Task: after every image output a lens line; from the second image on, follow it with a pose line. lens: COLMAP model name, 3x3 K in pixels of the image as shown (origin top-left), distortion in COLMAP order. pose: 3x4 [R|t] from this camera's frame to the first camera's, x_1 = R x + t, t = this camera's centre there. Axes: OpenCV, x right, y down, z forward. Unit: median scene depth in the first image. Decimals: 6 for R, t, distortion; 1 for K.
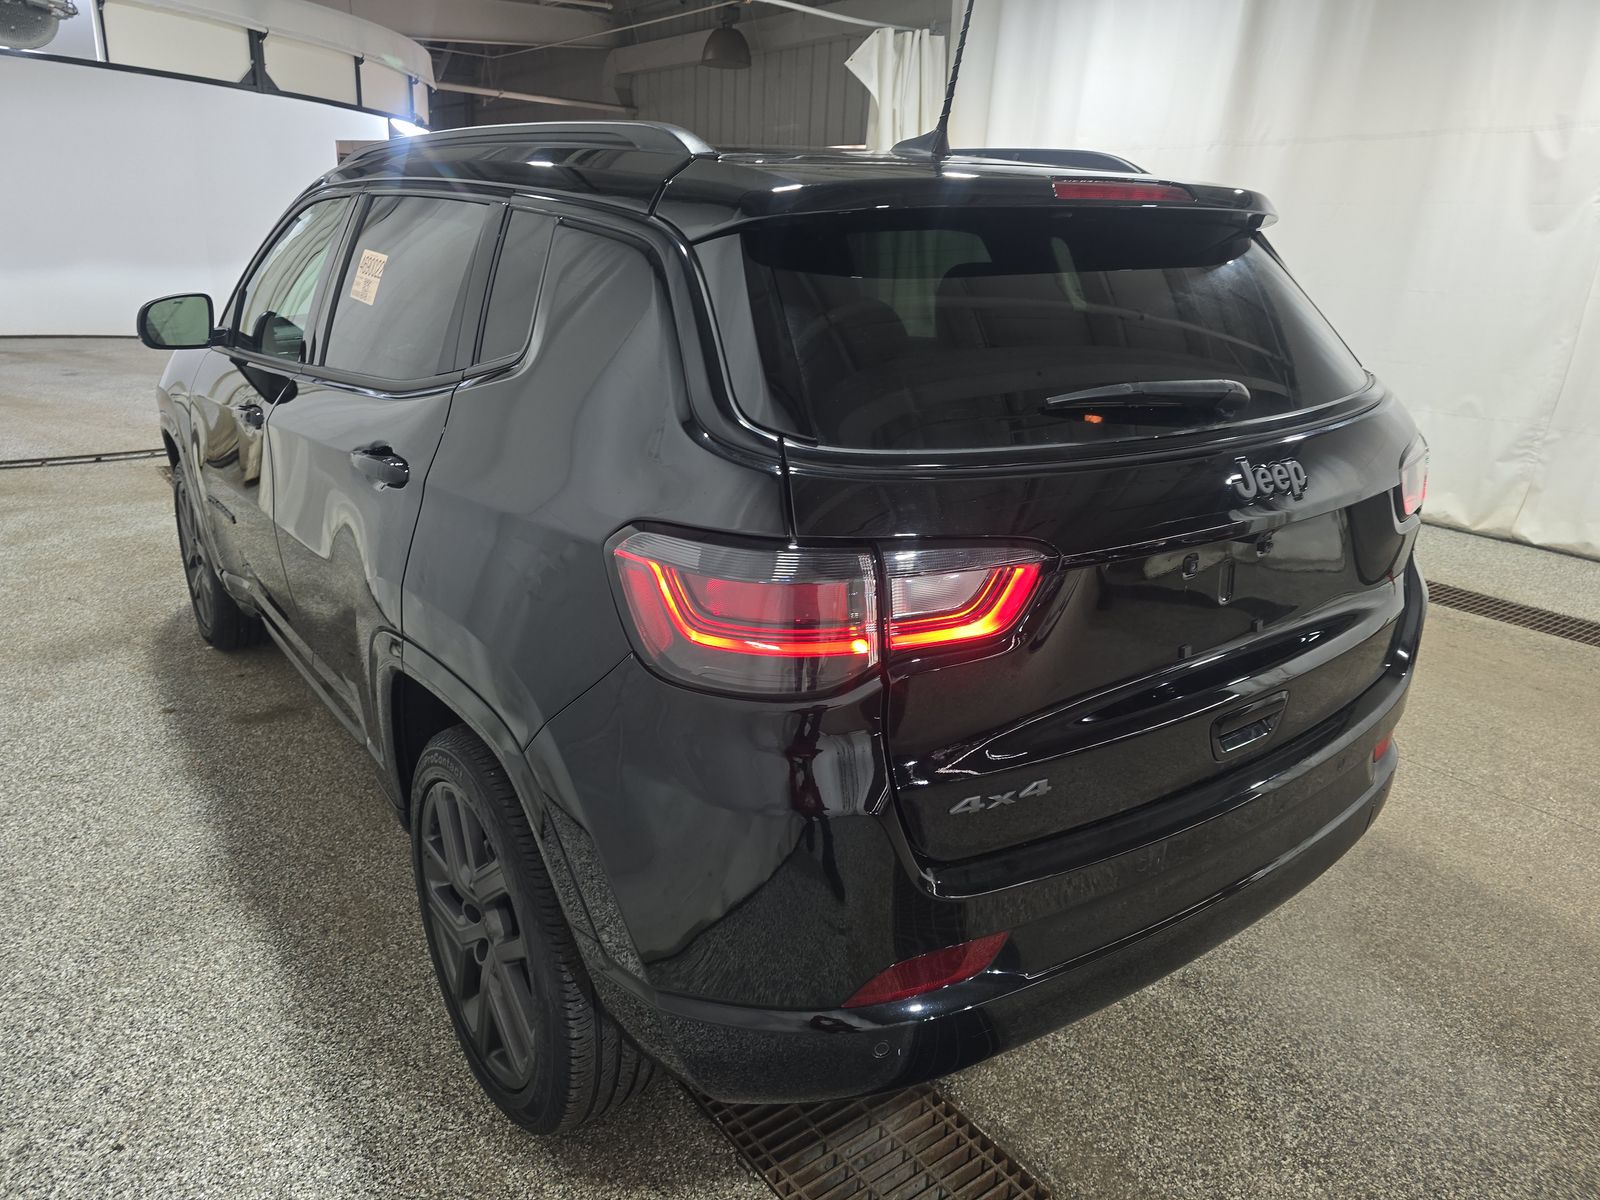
lens RADIAL K [[1053.3, 0, 789.2], [0, 1053.3, 607.2], [0, 0, 1]] dist [0.017801, -0.015420]
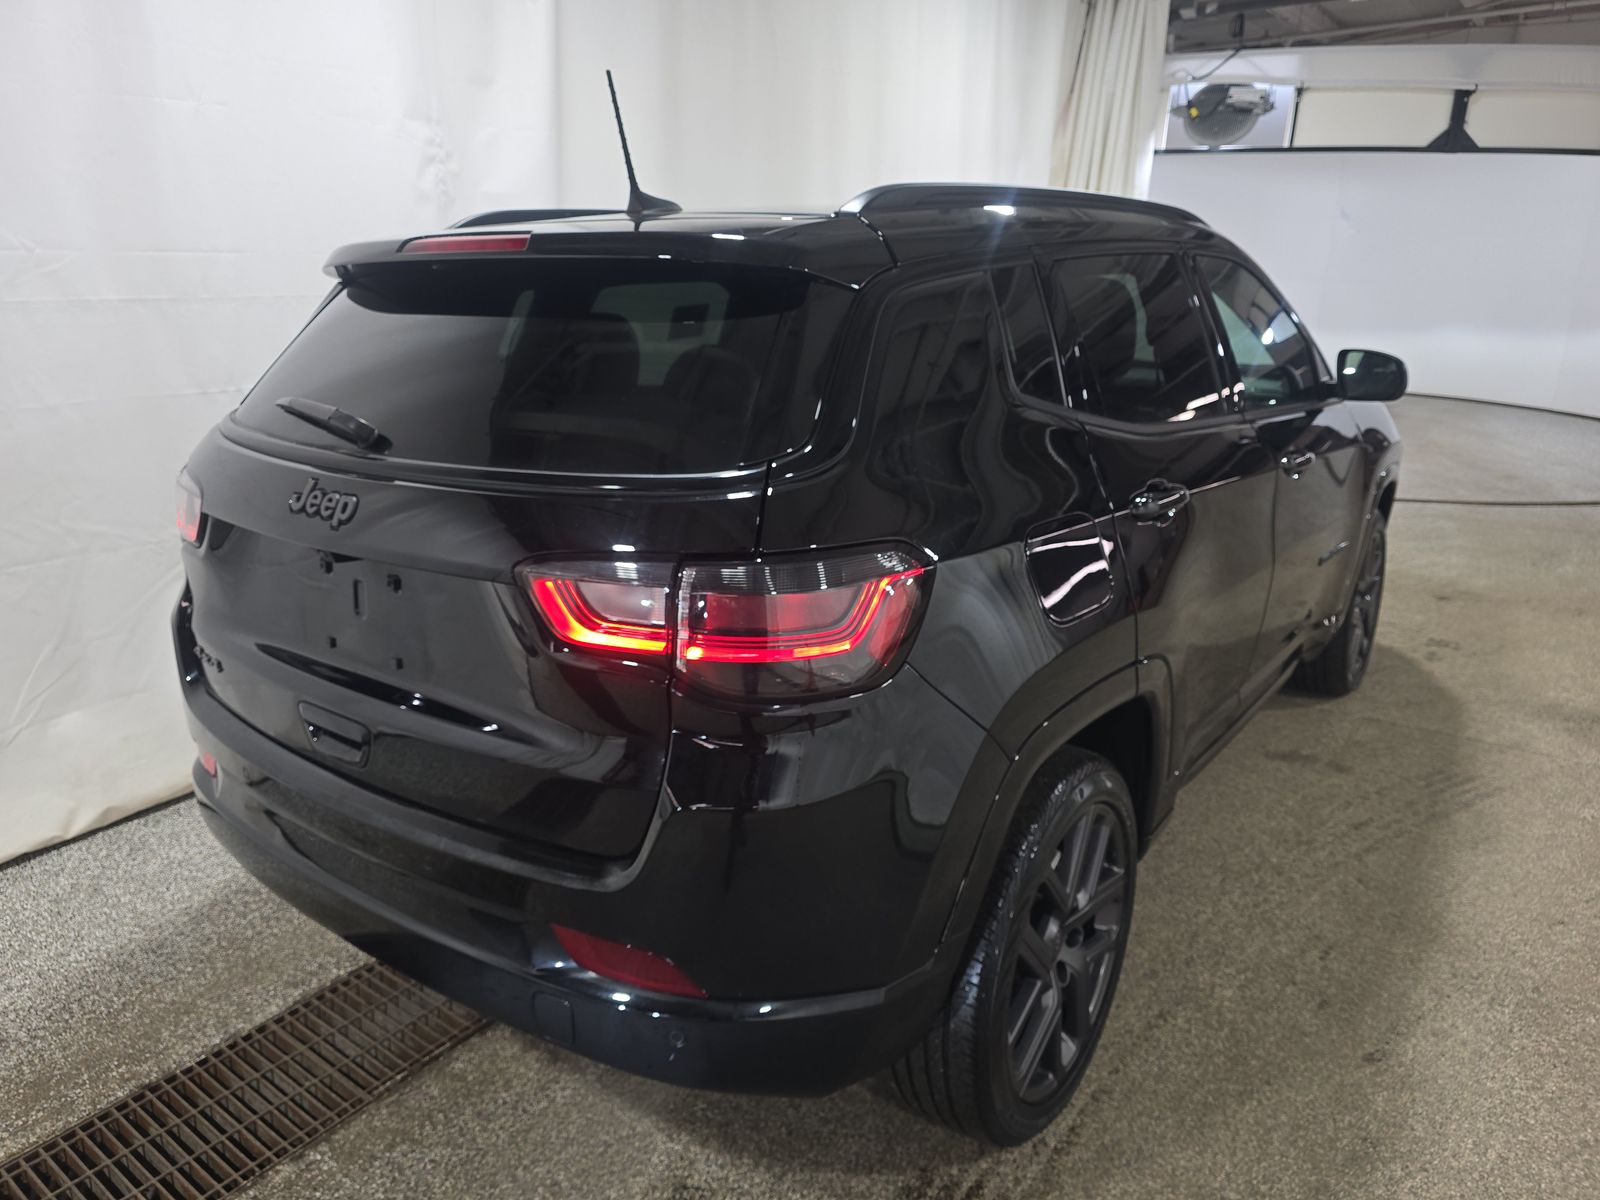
lens RADIAL K [[1066.5, 0, 800.0], [0, 1066.5, 600.0], [0, 0, 1]] dist [0.006924, -0.004815]
pose [[0.318190, 0.251547, -0.914046, 0.360788], [-0.310389, 0.938657, 0.150270, -0.075906], [0.895776, 0.235895, 0.376749, 0.230360]]
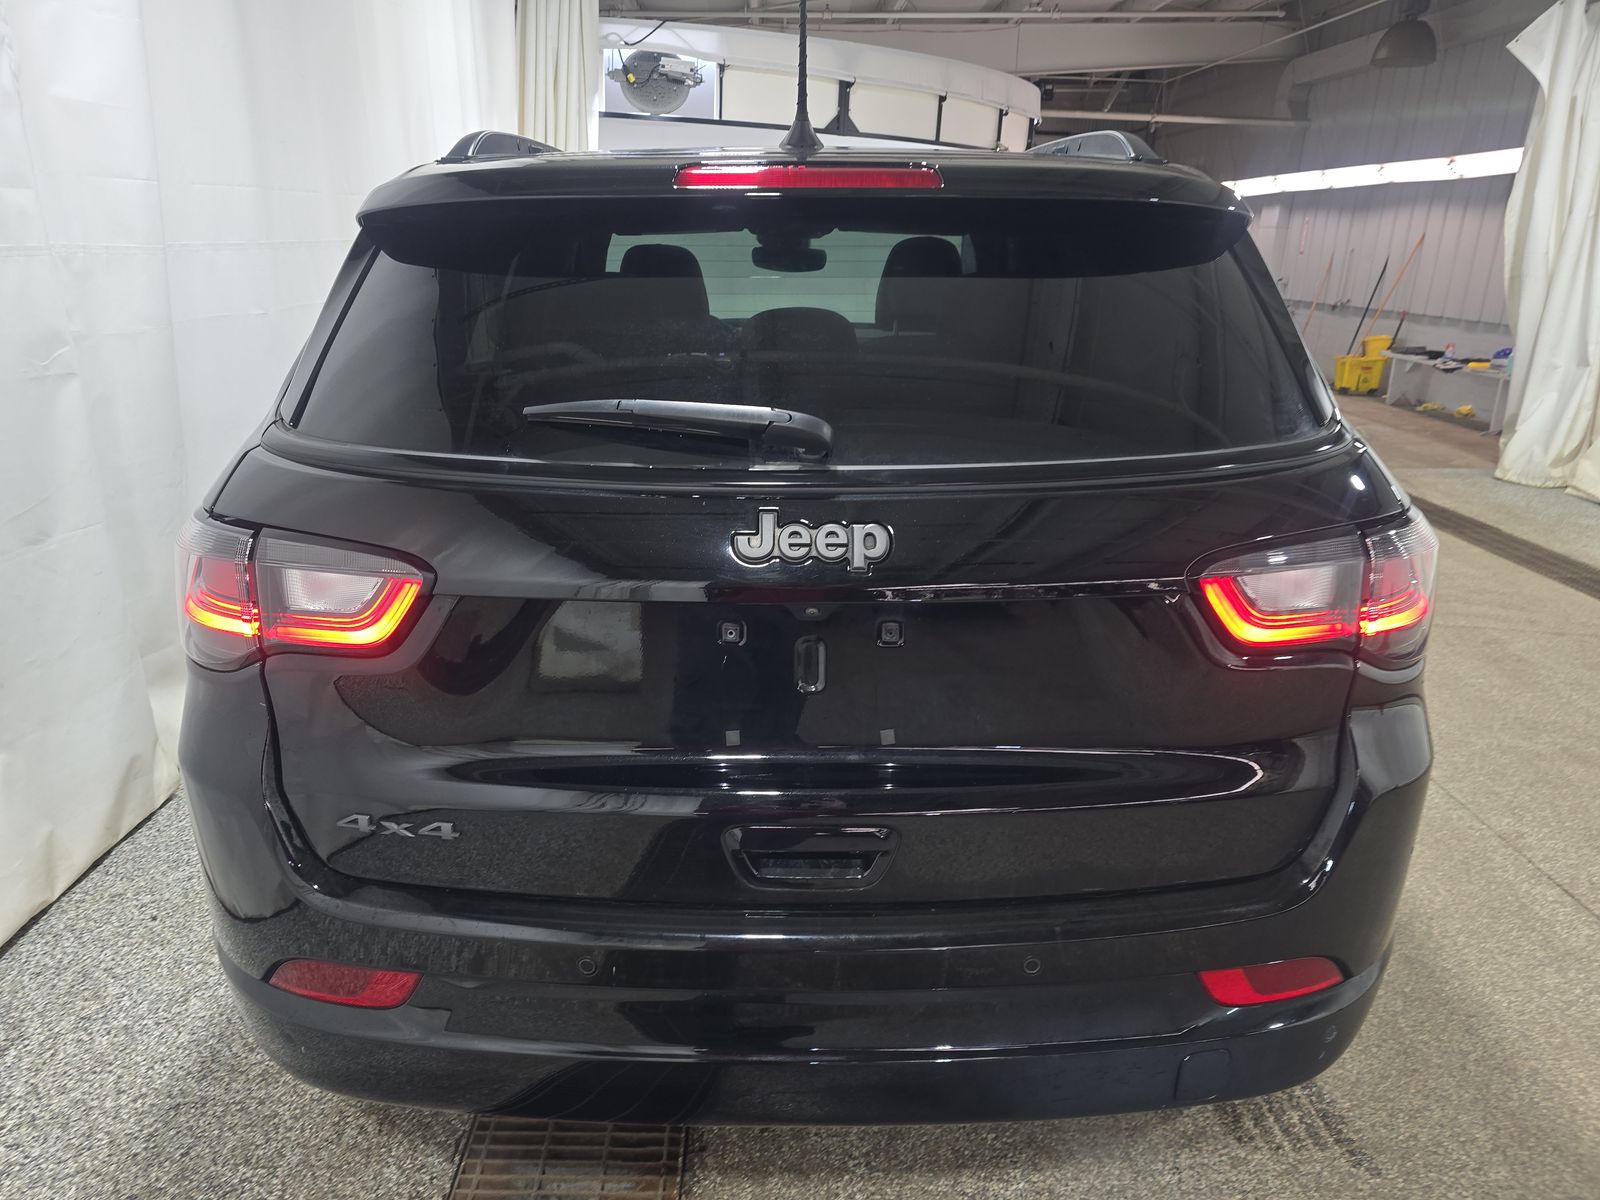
lens RADIAL K [[1053.3, 0, 789.2], [0, 1053.3, 607.2], [0, 0, 1]] dist [0.017801, -0.015420]
pose [[0.816819, 0.173169, -0.550290, 0.191508], [-0.186158, 0.981976, 0.032694, -0.020973], [0.546033, 0.075736, 0.834333, 0.077837]]
